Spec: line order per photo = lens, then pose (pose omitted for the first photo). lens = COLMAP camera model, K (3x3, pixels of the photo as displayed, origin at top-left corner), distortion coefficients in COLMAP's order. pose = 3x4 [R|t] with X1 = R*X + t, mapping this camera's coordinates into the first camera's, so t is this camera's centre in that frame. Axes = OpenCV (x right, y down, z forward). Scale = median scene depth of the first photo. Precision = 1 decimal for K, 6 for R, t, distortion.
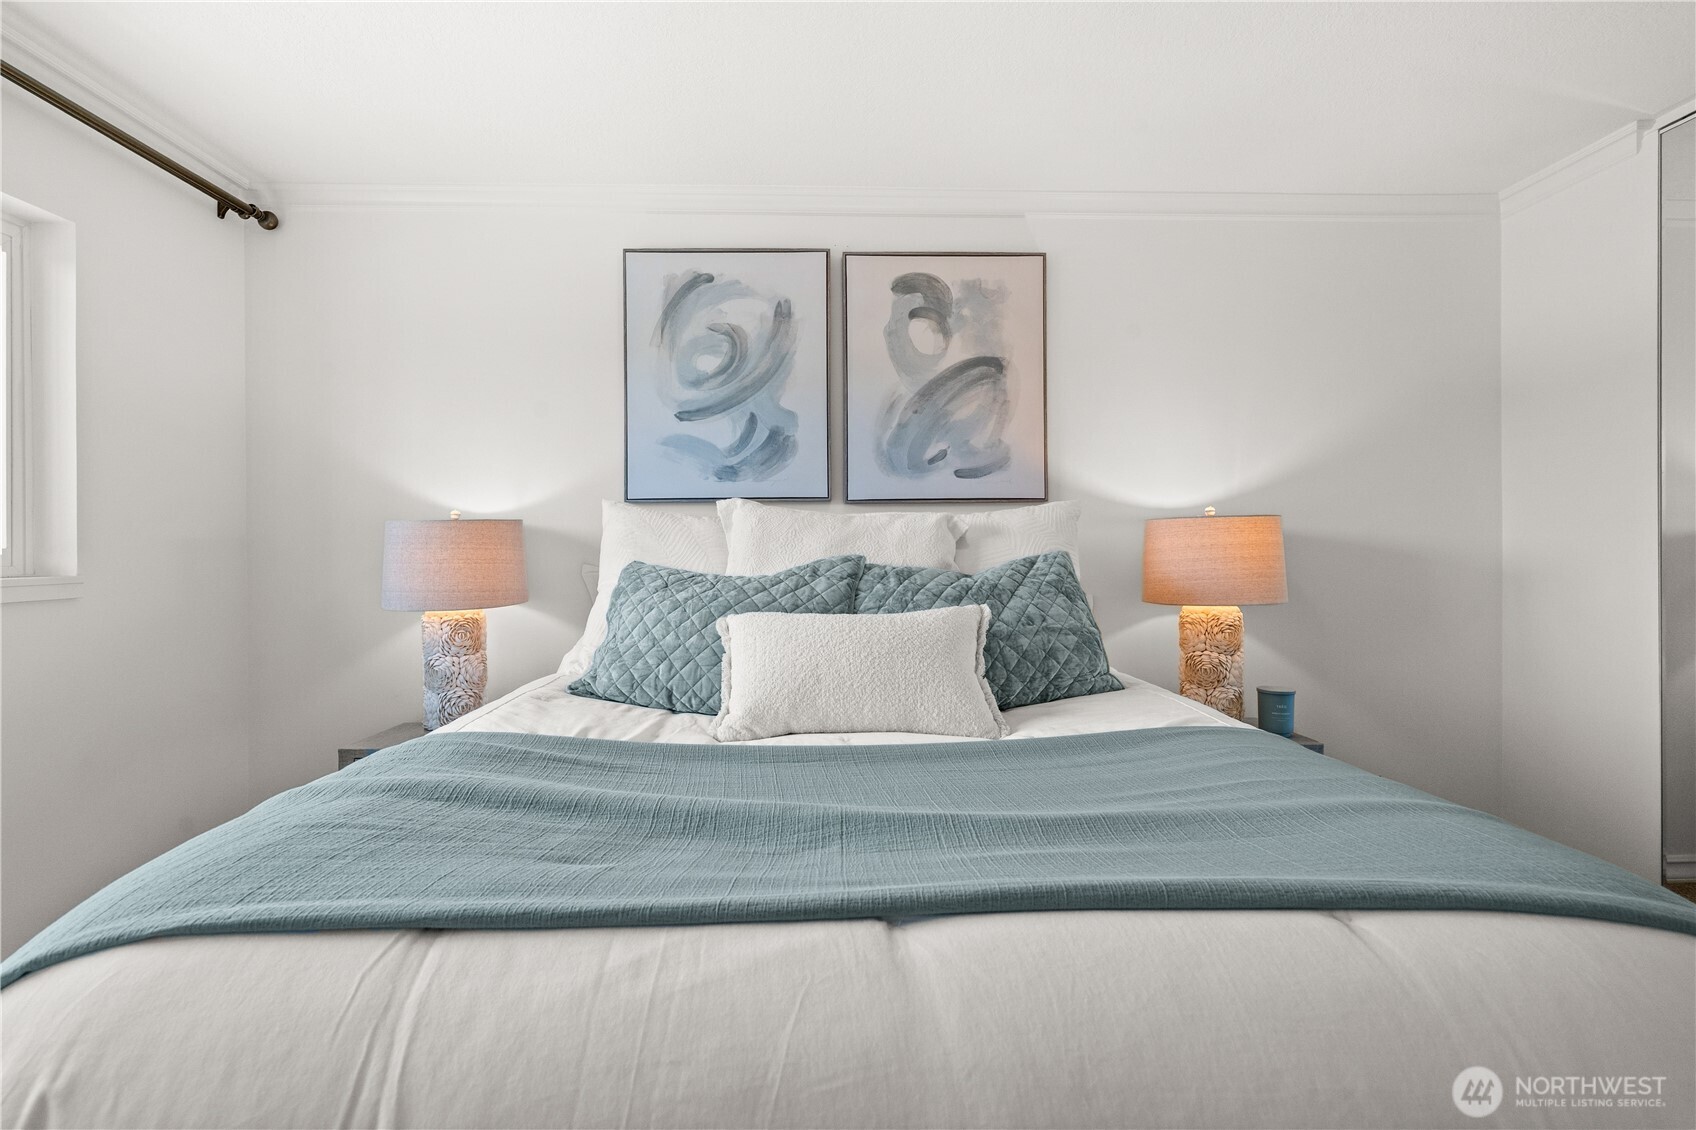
lens RADIAL K [[790.7, 0, 841.9], [0, 790.7, 542.5], [0, 0, 1]] dist [-0.013029, 0.005909]
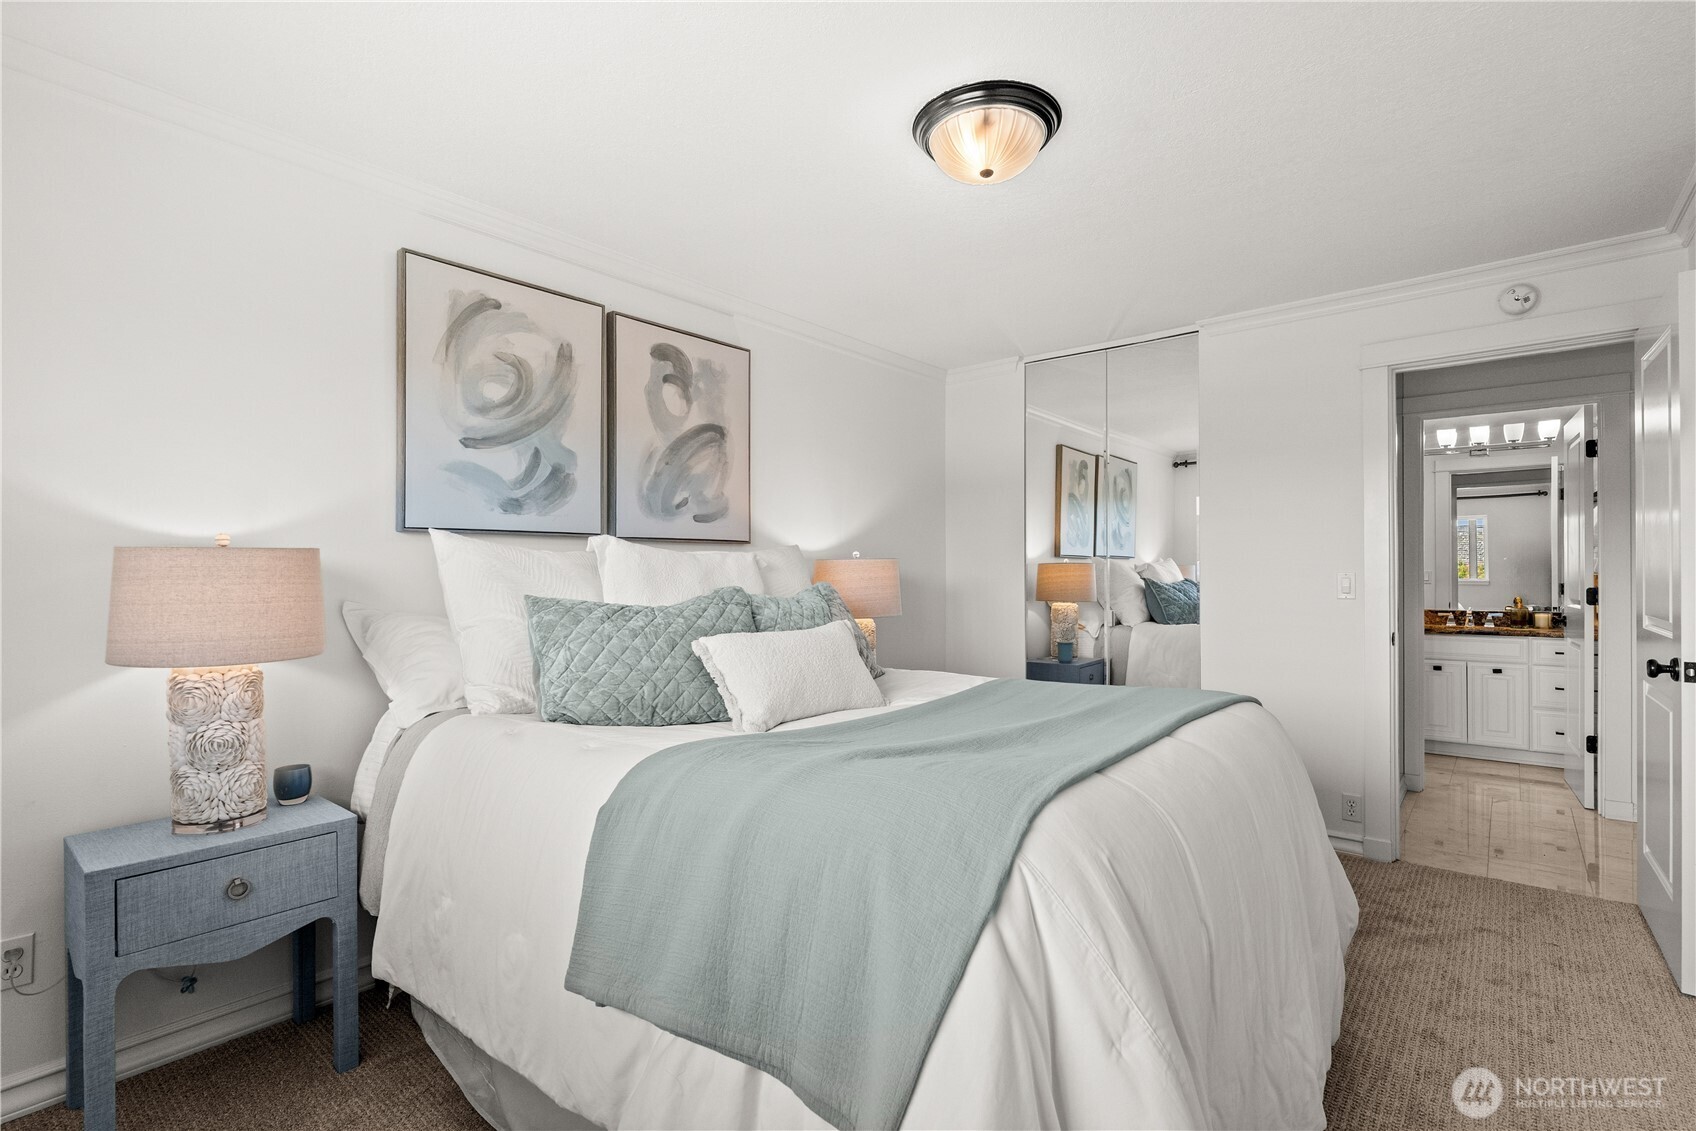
lens RADIAL K [[790.7, 0, 841.4], [0, 790.7, 568.8], [0, 0, 1]] dist [-0.013029, 0.005909]
pose [[0.667802, 0.006853, 0.744307, -0.603484], [-0.001139, 0.999966, -0.008185, -0.001141], [-0.744338, 0.004618, 0.667787, 0.034564]]
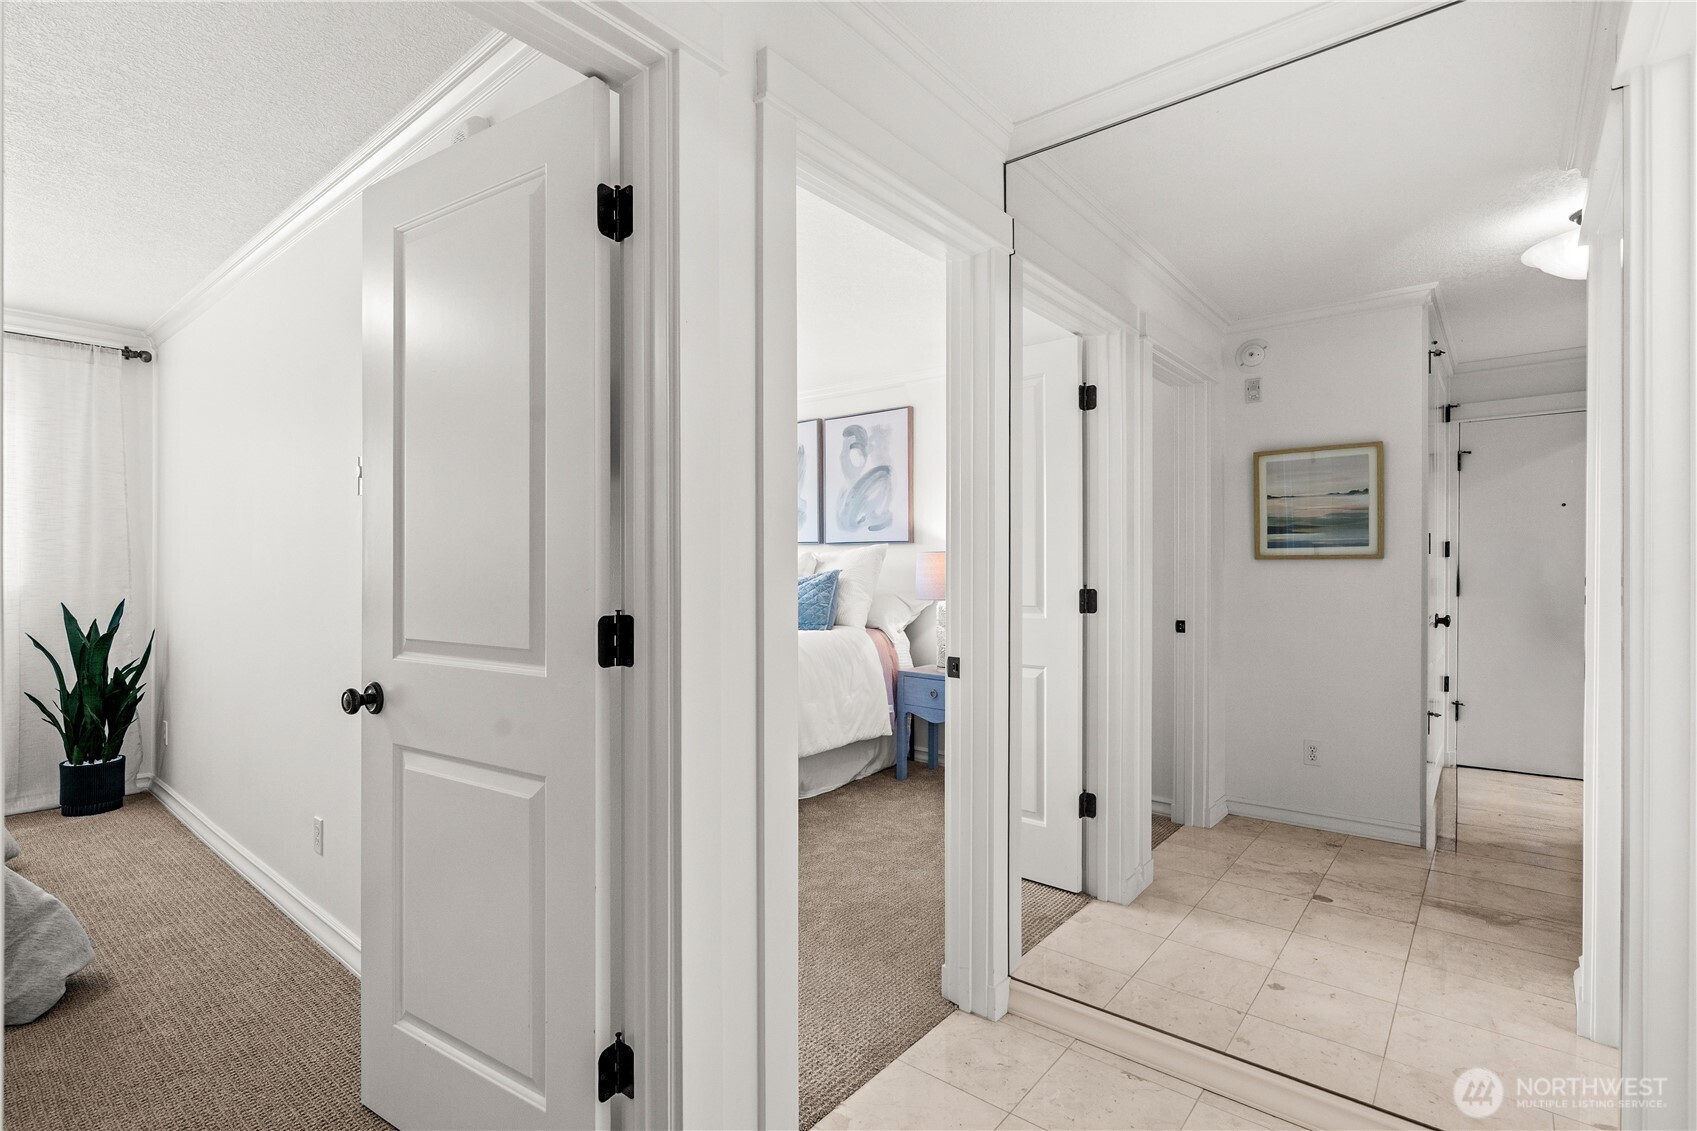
lens RADIAL K [[791.2, 0, 853.9], [0, 791.2, 560.6], [0, 0, 1]] dist [-0.013029, 0.005909]
pose [[0.763675, 0.003050, -0.645593, 1.354268], [-0.002105, 0.999995, 0.002235, -0.014828], [0.645597, -0.000347, 0.763678, -0.477276]]
